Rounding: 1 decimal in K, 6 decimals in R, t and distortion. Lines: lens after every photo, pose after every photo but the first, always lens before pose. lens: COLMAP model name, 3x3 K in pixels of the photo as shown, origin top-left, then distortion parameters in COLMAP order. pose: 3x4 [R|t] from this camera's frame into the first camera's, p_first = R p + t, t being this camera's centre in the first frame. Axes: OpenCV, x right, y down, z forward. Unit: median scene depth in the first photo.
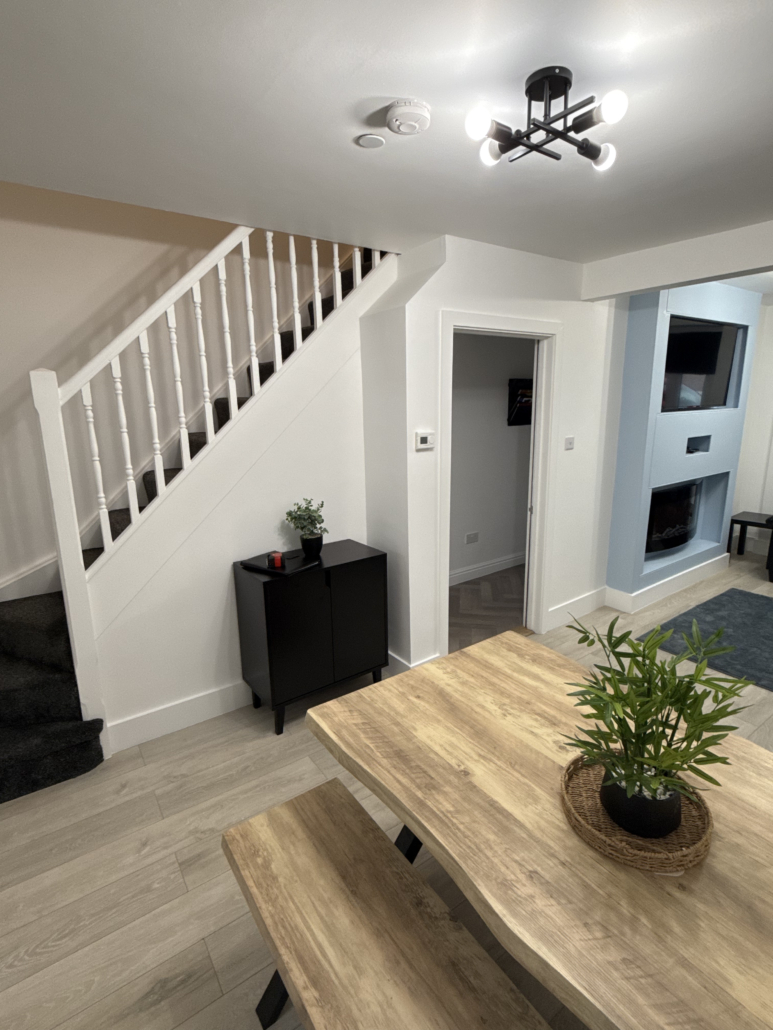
lens RADIAL K [[514.3, 0, 386.5], [0, 514.3, 515.0], [0, 0, 1]] dist [-0.000697, -0.000517]
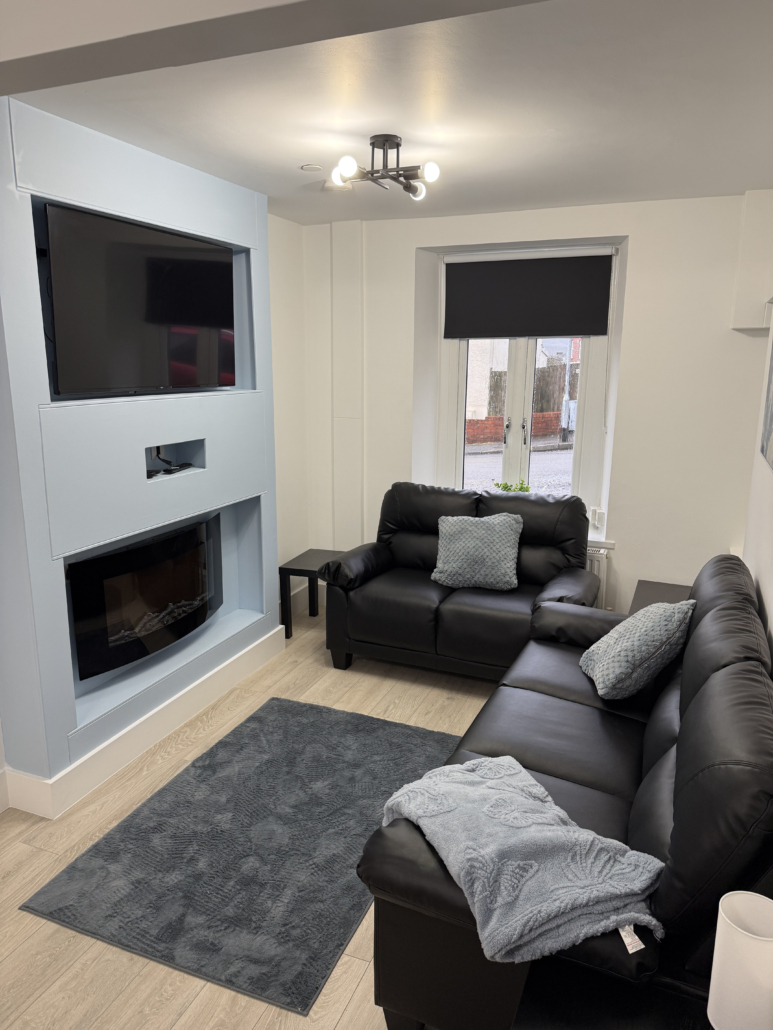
lens RADIAL K [[725.0, 0, 386.5], [0, 725.0, 515.0], [0, 0, 1]] dist [0.034871, -0.001411]
pose [[0.844006, -0.089246, 0.528857, 0.915001], [0.095076, 0.995338, 0.016234, -0.163761], [-0.527840, 0.036580, 0.848556, 0.564455]]
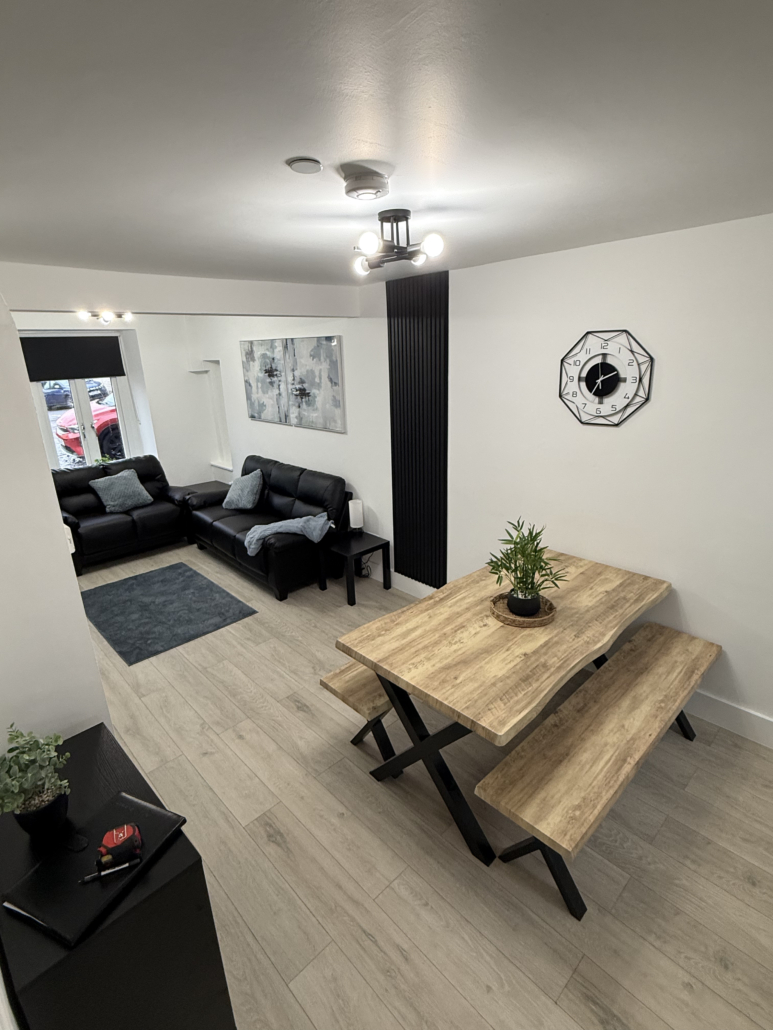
lens RADIAL K [[514.3, 0, 386.5], [0, 514.3, 515.0], [0, 0, 1]] dist [-0.000697, -0.000517]
pose [[-0.154200, -0.281675, 0.947038, -0.948737], [0.253600, 0.915108, 0.313470, -0.436523], [-0.954939, 0.288506, -0.069677, 1.062353]]
